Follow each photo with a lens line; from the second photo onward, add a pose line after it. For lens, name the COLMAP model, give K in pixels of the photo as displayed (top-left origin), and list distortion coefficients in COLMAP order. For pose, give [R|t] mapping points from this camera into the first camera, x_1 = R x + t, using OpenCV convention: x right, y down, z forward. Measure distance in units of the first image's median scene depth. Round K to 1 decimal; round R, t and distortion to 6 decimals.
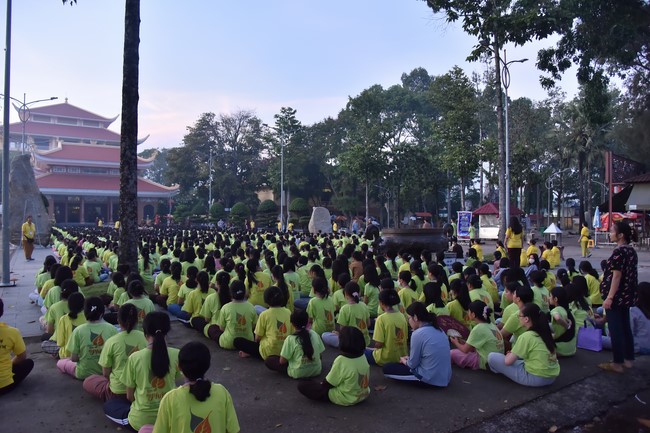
lens RADIAL K [[450.6, 0, 325.0], [0, 450.6, 216.5], [0, 0, 1]] dist [-0.151201, 0.098635]
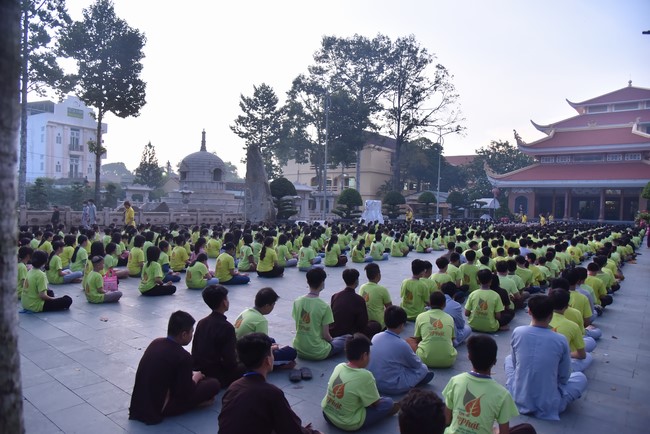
lens RADIAL K [[450.6, 0, 325.0], [0, 450.6, 217.0], [0, 0, 1]] dist [-0.151201, 0.098635]
pose [[0.323178, 0.022605, -0.946068, 0.086125], [-0.011930, 0.999733, 0.019812, -0.001702], [0.946263, 0.004883, 0.323361, 0.227445]]
